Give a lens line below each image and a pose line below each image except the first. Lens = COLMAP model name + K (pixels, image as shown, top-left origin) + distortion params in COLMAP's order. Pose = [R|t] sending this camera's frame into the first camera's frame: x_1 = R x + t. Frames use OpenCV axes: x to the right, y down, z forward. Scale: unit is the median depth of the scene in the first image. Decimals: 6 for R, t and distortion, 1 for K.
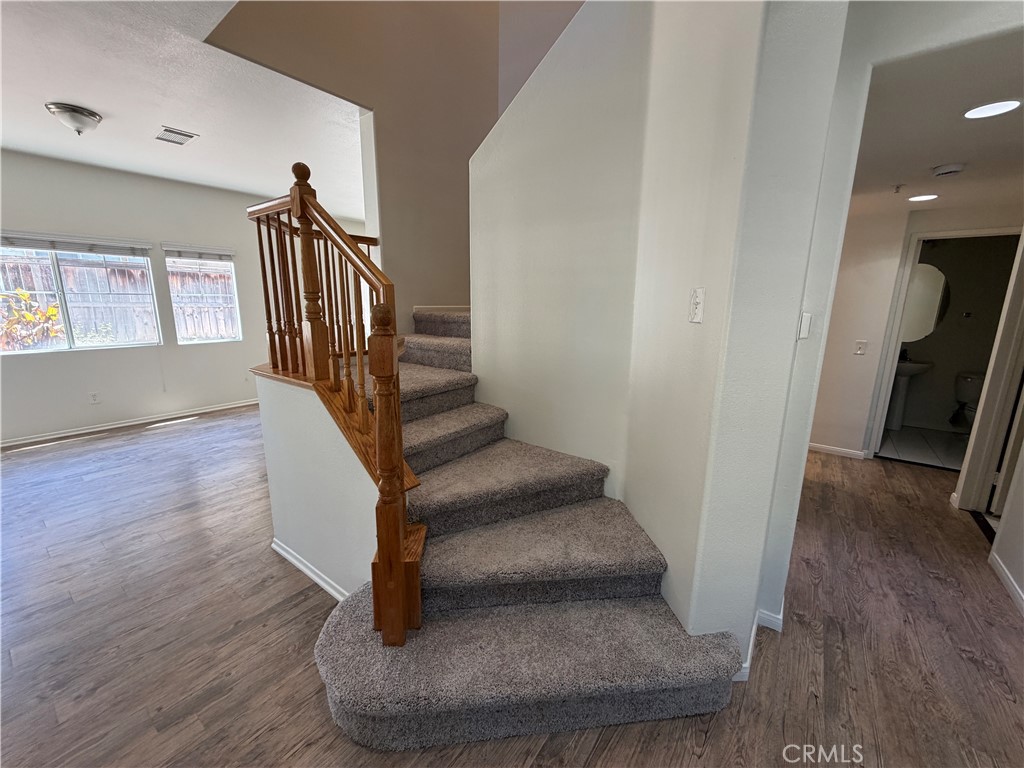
lens RADIAL K [[407.0, 0, 507.7], [0, 407.0, 384.7], [0, 0, 1]] dist [0.000265, -0.000428]
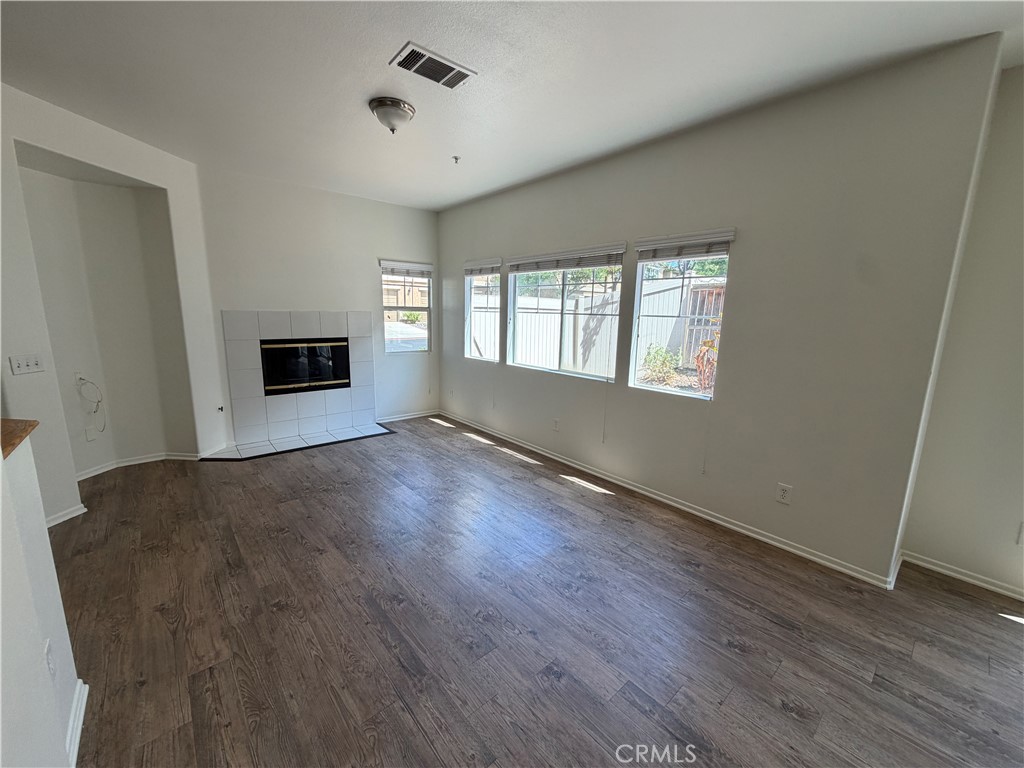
lens RADIAL K [[407.0, 0, 511.8], [0, 407.0, 384.5], [0, 0, 1]] dist [0.000265, -0.000428]
pose [[-0.210727, 0.156106, -0.965000, -0.182647], [-0.223374, 0.953360, 0.203001, -0.375151], [0.951682, 0.258334, -0.166029, 1.748863]]
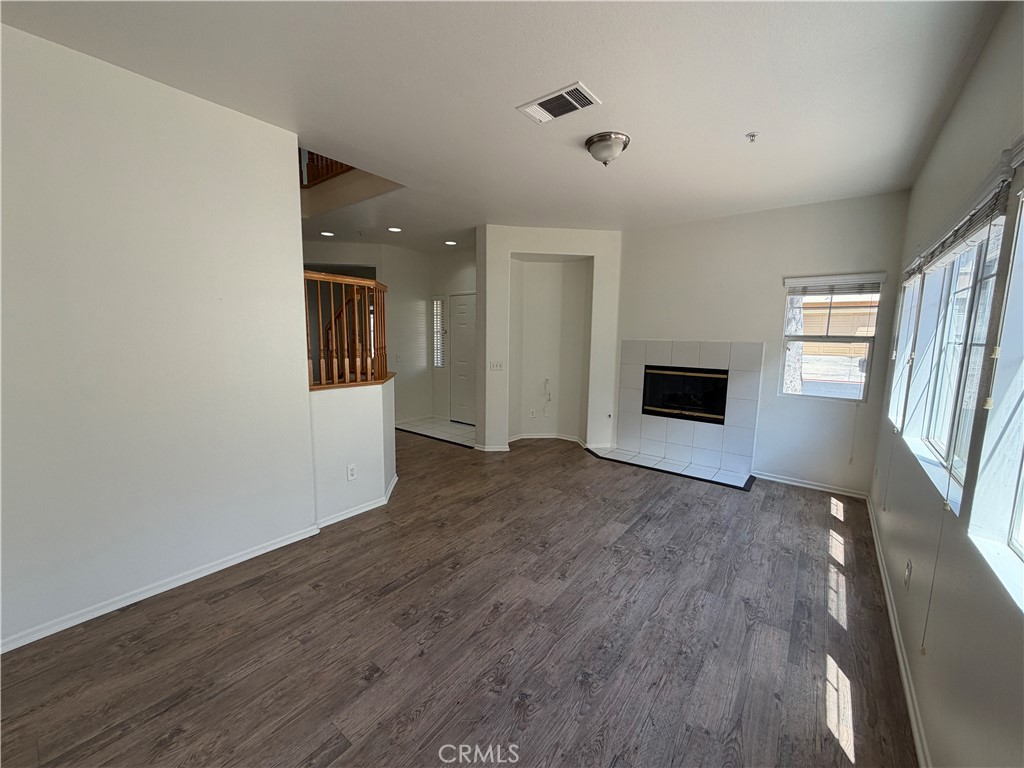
lens RADIAL K [[407.0, 0, 507.8], [0, 407.0, 384.1], [0, 0, 1]] dist [0.000265, -0.000428]
pose [[-0.999370, -0.031513, 0.016331, -0.980760], [-0.024536, 0.945848, 0.323682, -0.502451], [-0.025647, 0.323078, -0.946025, 2.307669]]
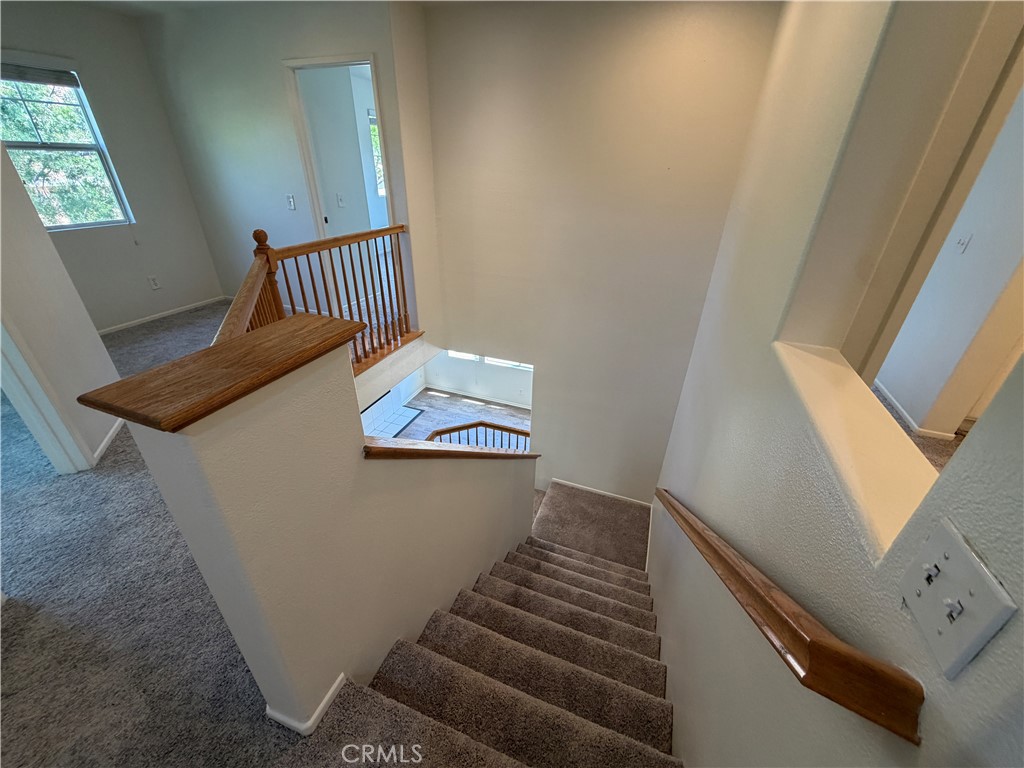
lens RADIAL K [[407.0, 0, 509.5], [0, 407.0, 384.2], [0, 0, 1]] dist [0.000265, -0.000428]
pose [[0.287061, 0.453209, -0.843918, 0.897446], [-0.208158, 0.889458, 0.406859, -1.260208], [0.935022, 0.058875, 0.349668, 0.481501]]
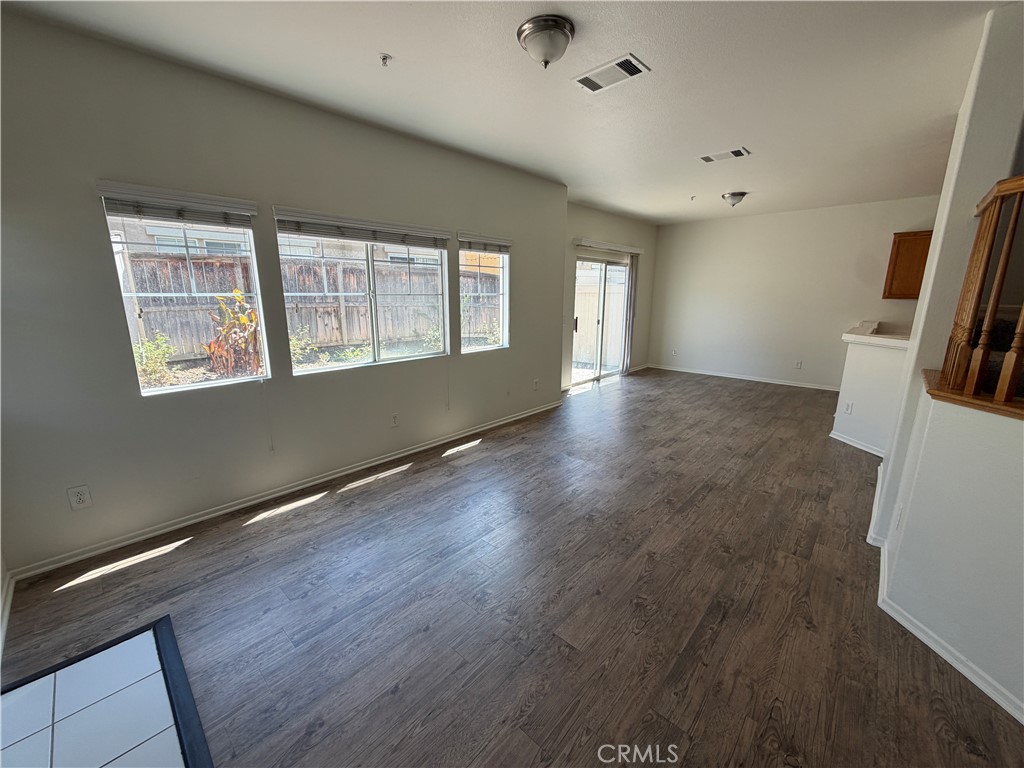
lens RADIAL K [[407.0, 0, 506.6], [0, 407.0, 384.6], [0, 0, 1]] dist [0.000265, -0.000428]
pose [[0.993598, 0.011160, -0.112419, -1.175789], [-0.009540, 0.999843, 0.014940, -0.092748], [0.112568, -0.013772, 0.993549, 0.332382]]
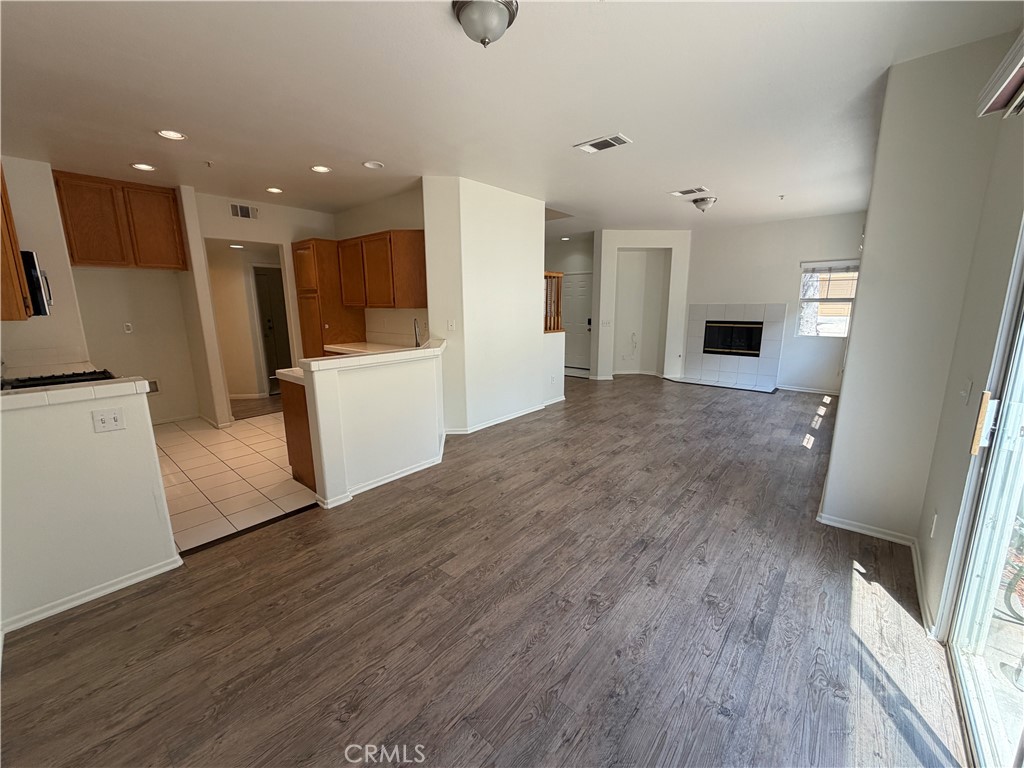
lens RADIAL K [[407.0, 0, 507.0], [0, 407.0, 383.0], [0, 0, 1]] dist [0.000265, -0.000428]
pose [[-0.997777, -0.019124, 0.063833, -0.372831], [0.007238, 0.921162, 0.389113, -0.712743], [-0.066242, 0.388710, -0.918976, 3.378695]]
